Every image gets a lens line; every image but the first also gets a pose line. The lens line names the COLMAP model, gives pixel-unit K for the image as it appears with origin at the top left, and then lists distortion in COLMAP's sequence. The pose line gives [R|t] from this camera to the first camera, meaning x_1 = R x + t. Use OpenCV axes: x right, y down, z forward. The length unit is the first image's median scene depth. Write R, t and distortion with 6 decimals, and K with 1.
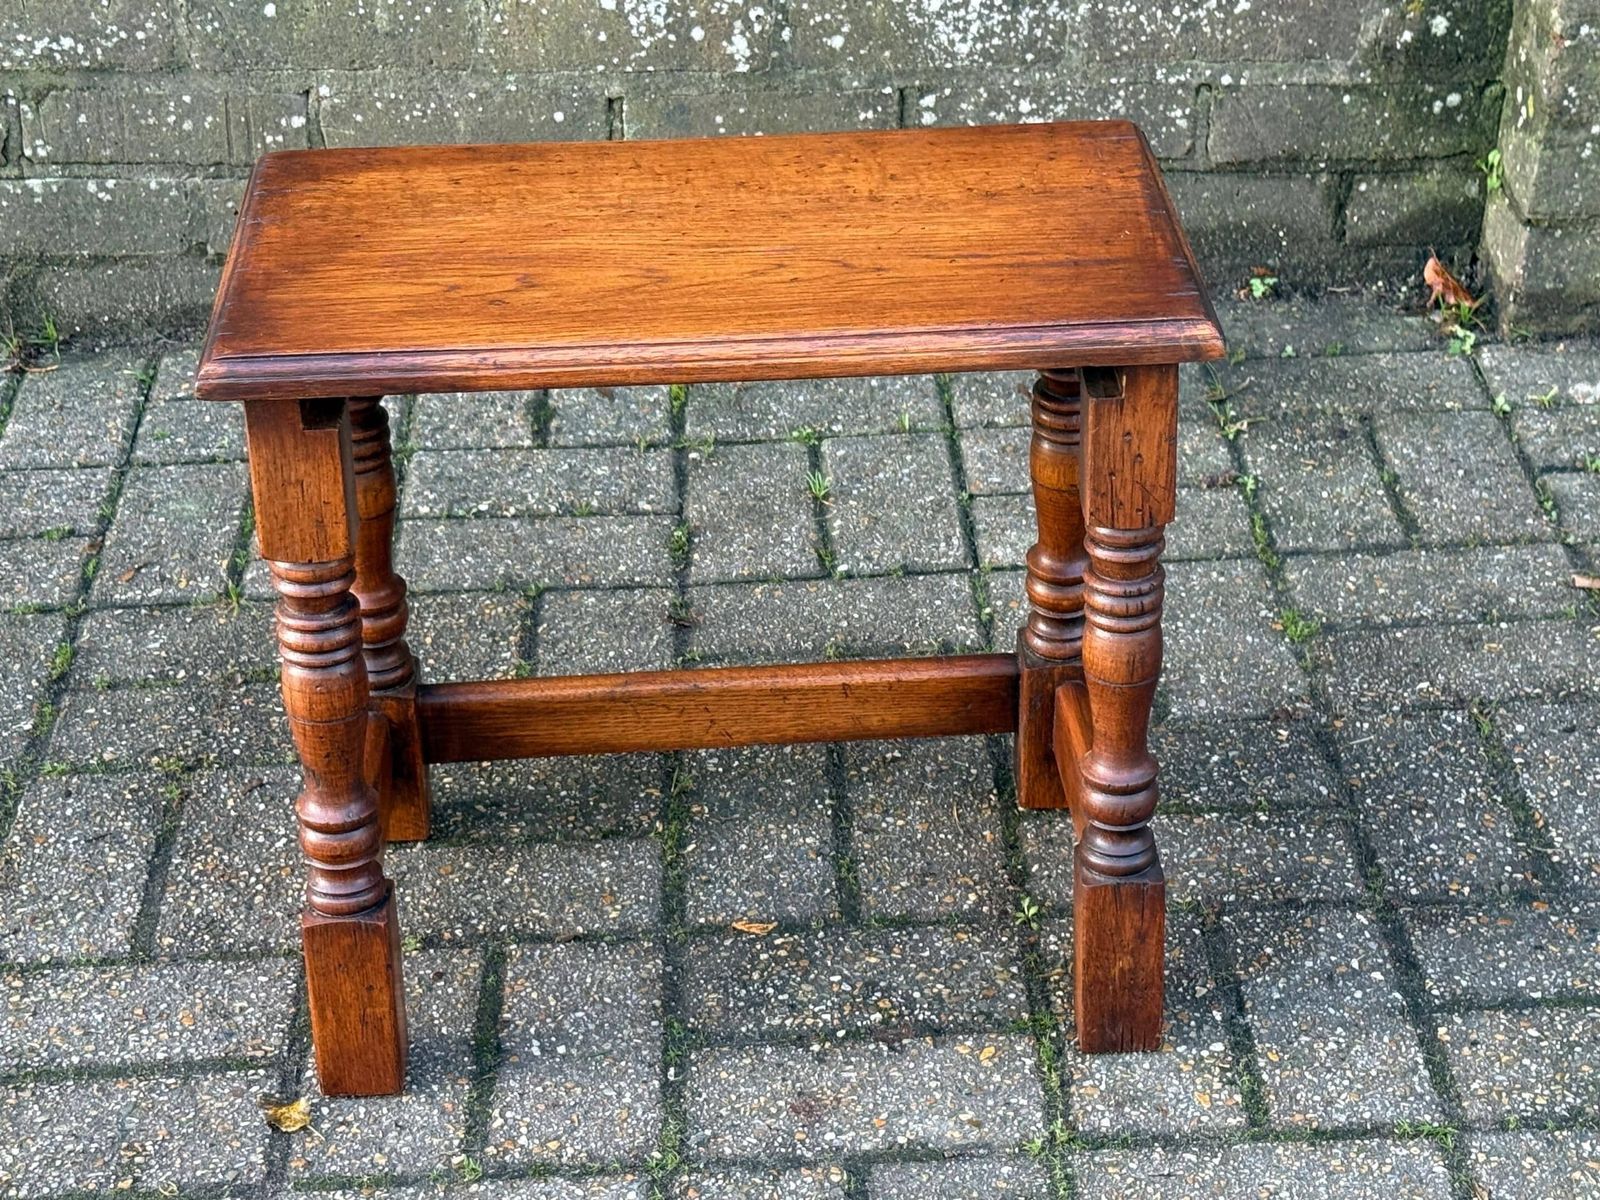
lens RADIAL K [[3149.6, 0, 848.9], [0, 3149.6, 593.2], [0, 0, 1]] dist [0.140052, 0.000000]
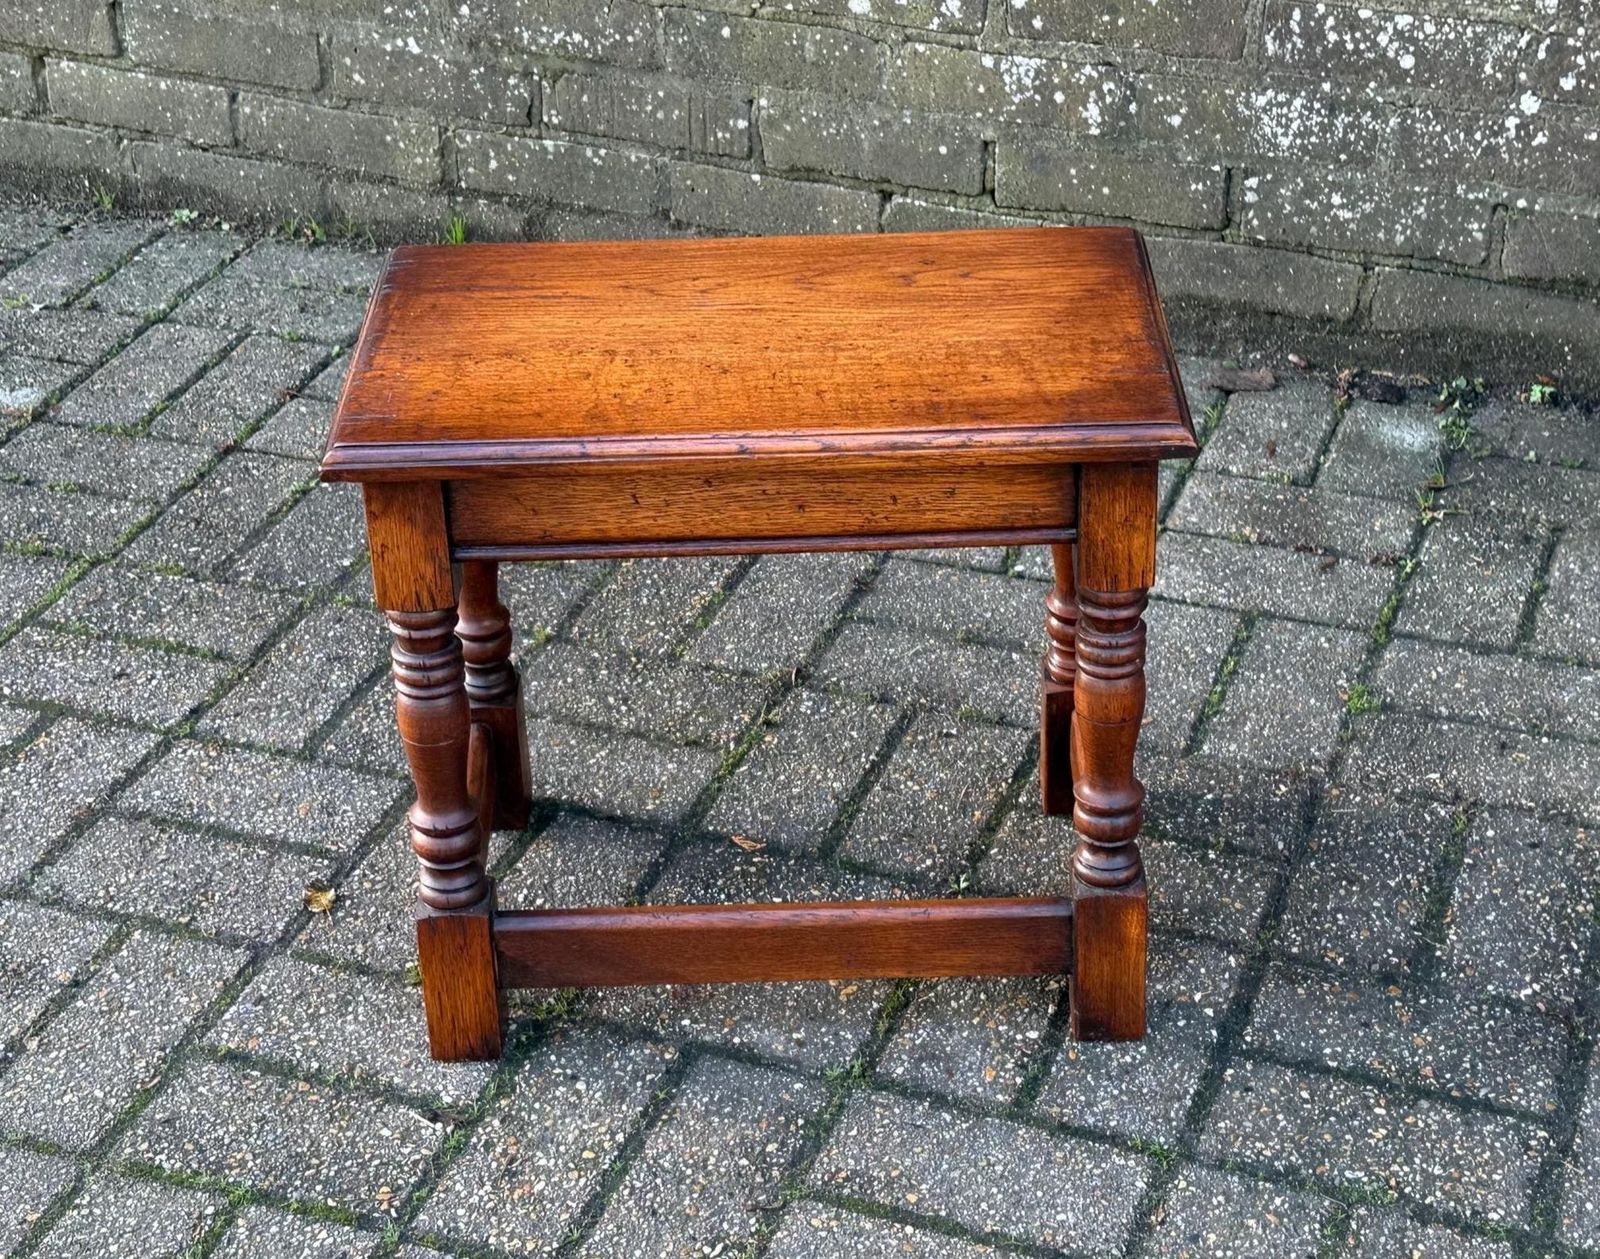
lens RADIAL K [[2765.1, 0, 840.1], [0, 2765.1, 545.8], [0, 0, 1]] dist [0.134809, 0.000000]
pose [[0.918378, 0.195510, -0.344032, 0.318666], [-0.189510, 0.980536, 0.051341, -0.062119], [0.347374, 0.018047, 0.937553, 0.013295]]
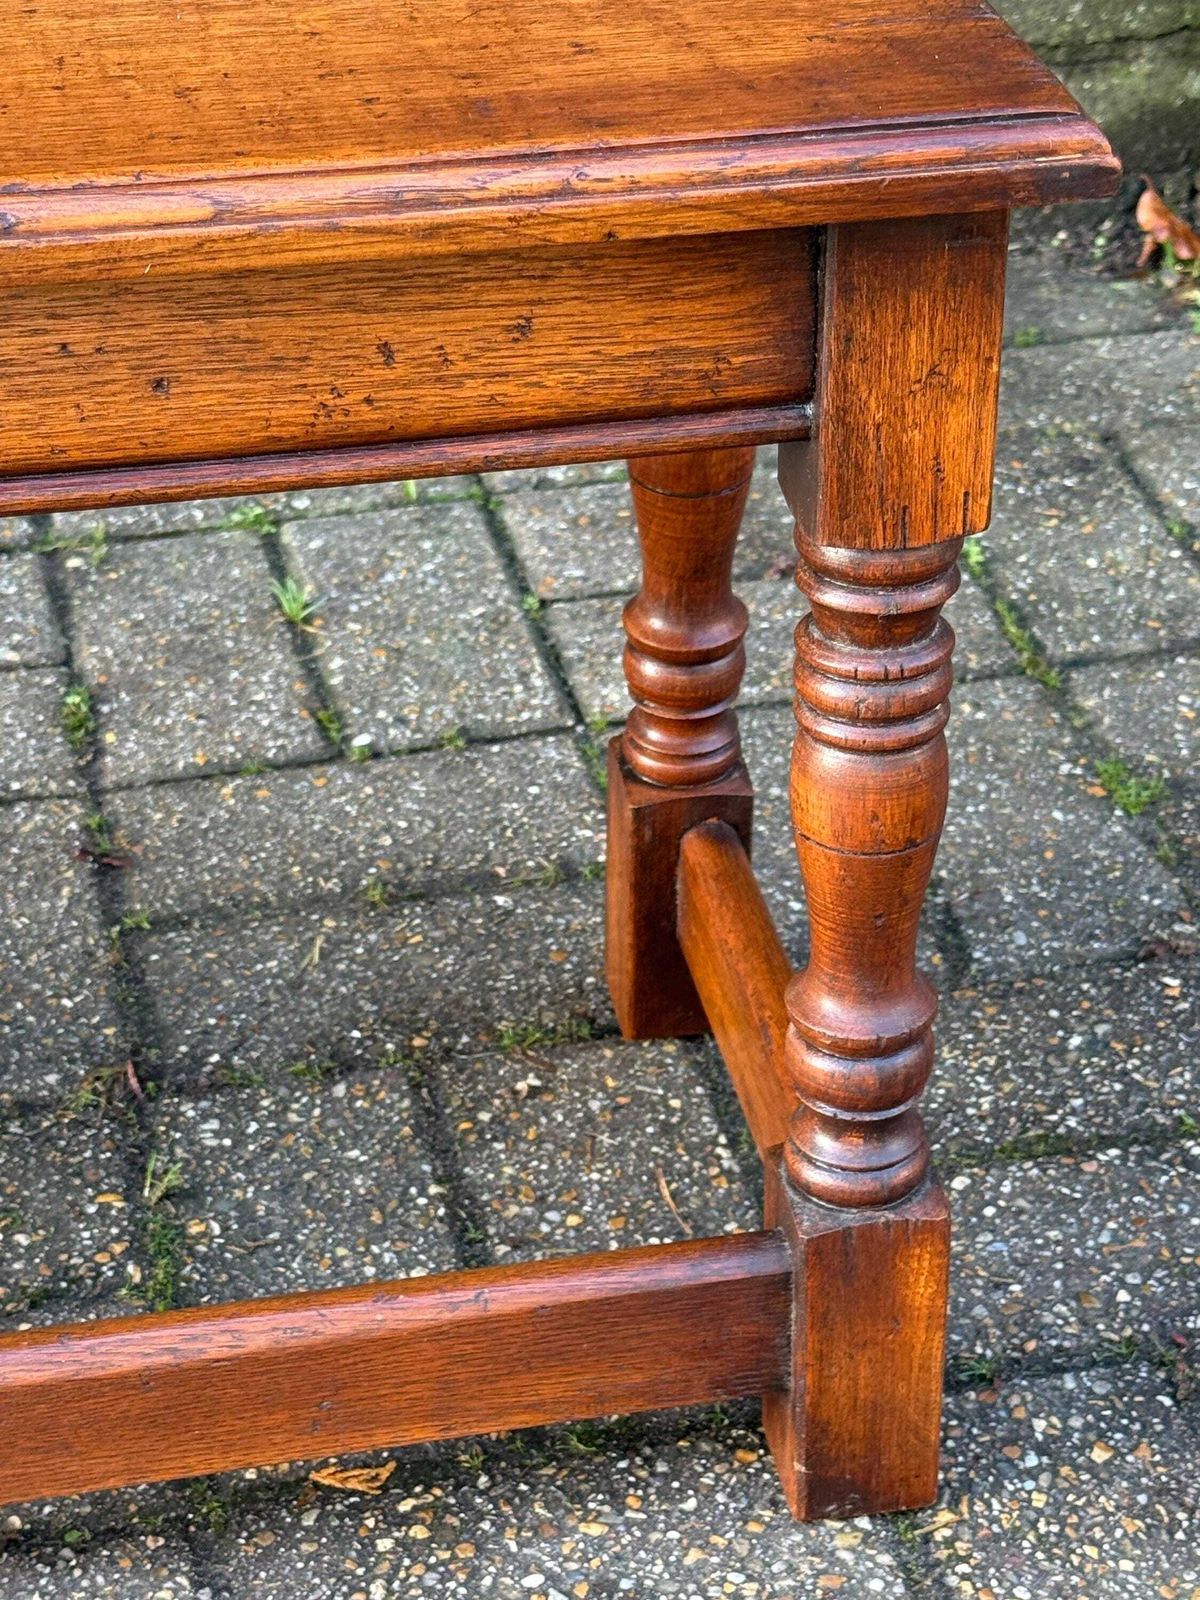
lens RADIAL K [[3149.6, 0, 607.1], [0, 3149.6, 813.2], [0, 0, 1]] dist [0.140052, 0.000000]
pose [[0.983466, -0.078401, 0.163239, -0.060782], [0.068443, 0.995485, 0.065764, -0.033643], [-0.167658, -0.053504, 0.984392, 0.439595]]
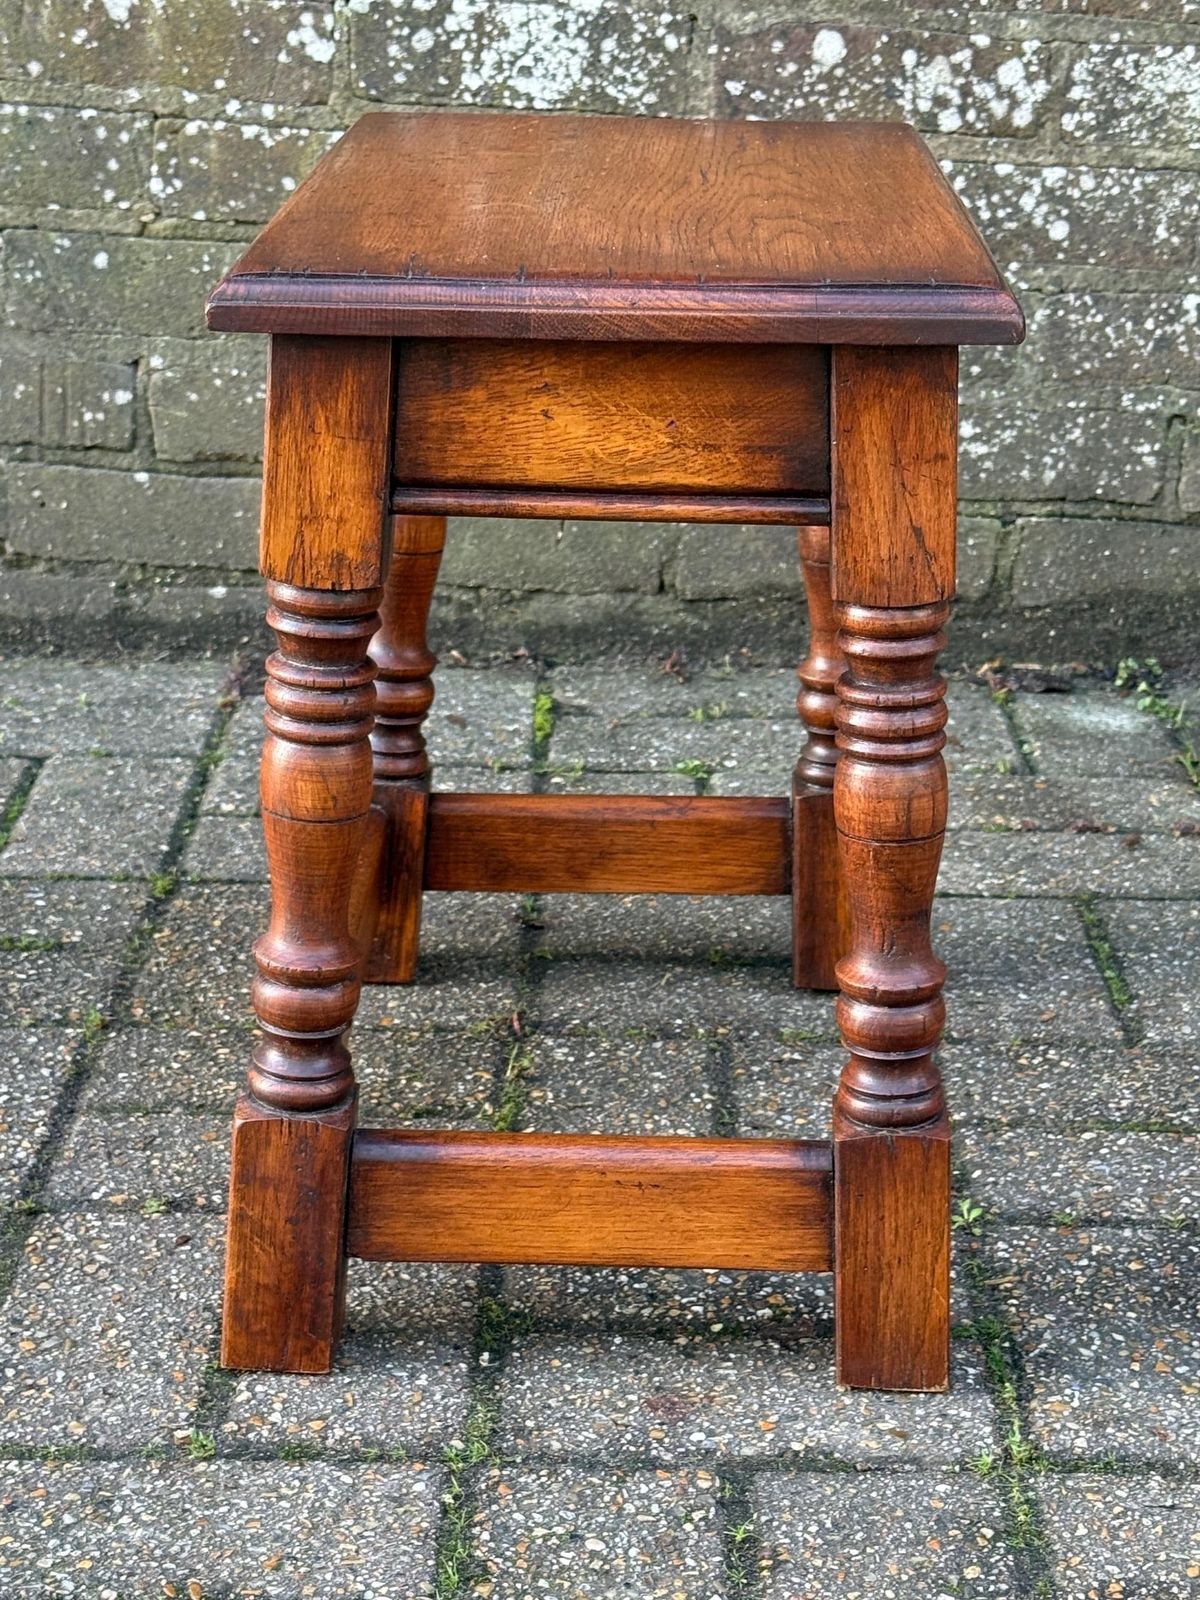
lens RADIAL K [[3149.6, 0, 638.0], [0, 3149.6, 799.5], [0, 0, 1]] dist [0.140052, 0.000000]
pose [[0.998237, 0.053586, -0.025529, -0.007534], [-0.057537, 0.979252, -0.194306, 0.142957], [0.014587, 0.195432, 0.980609, 0.218720]]
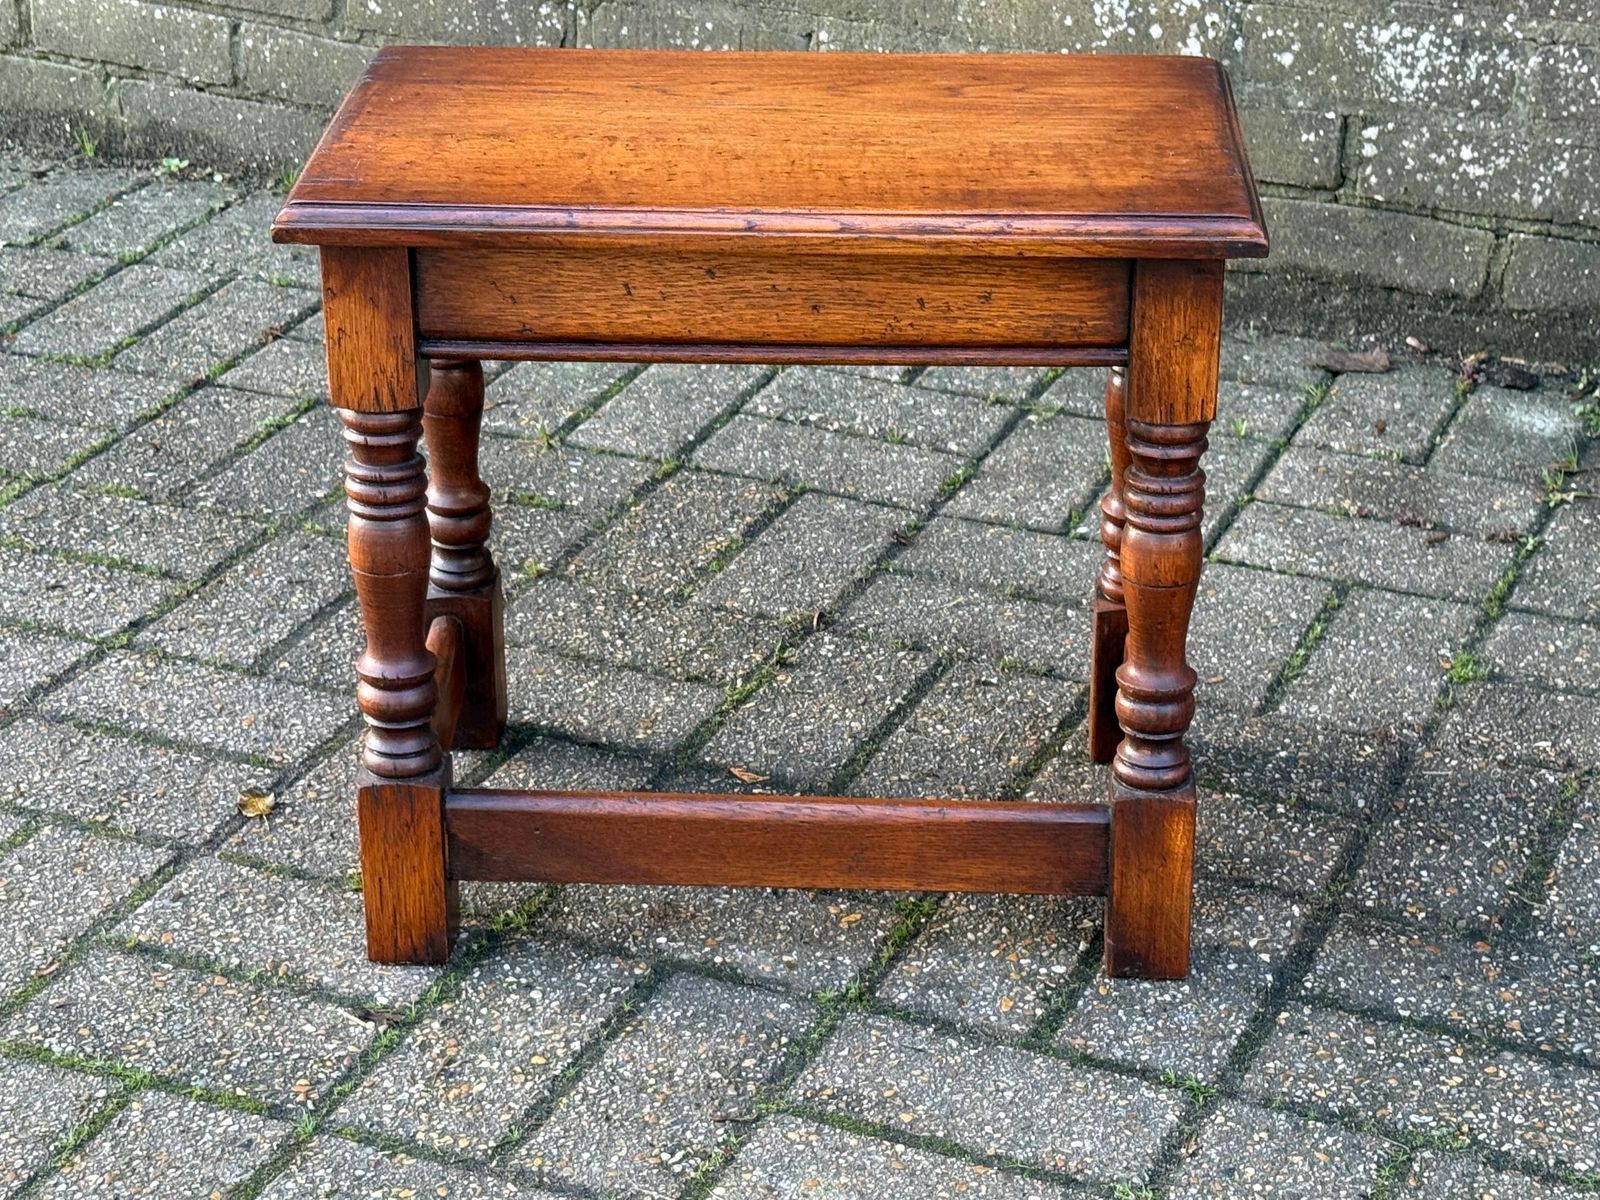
lens RADIAL K [[3149.6, 0, 842.0], [0, 3149.6, 601.5], [0, 0, 1]] dist [0.140052, 0.000000]
pose [[0.897640, 0.212210, -0.386277, 0.362322], [-0.235673, 0.971734, -0.013818, 0.051902], [0.372426, 0.103439, 0.922279, 0.030570]]
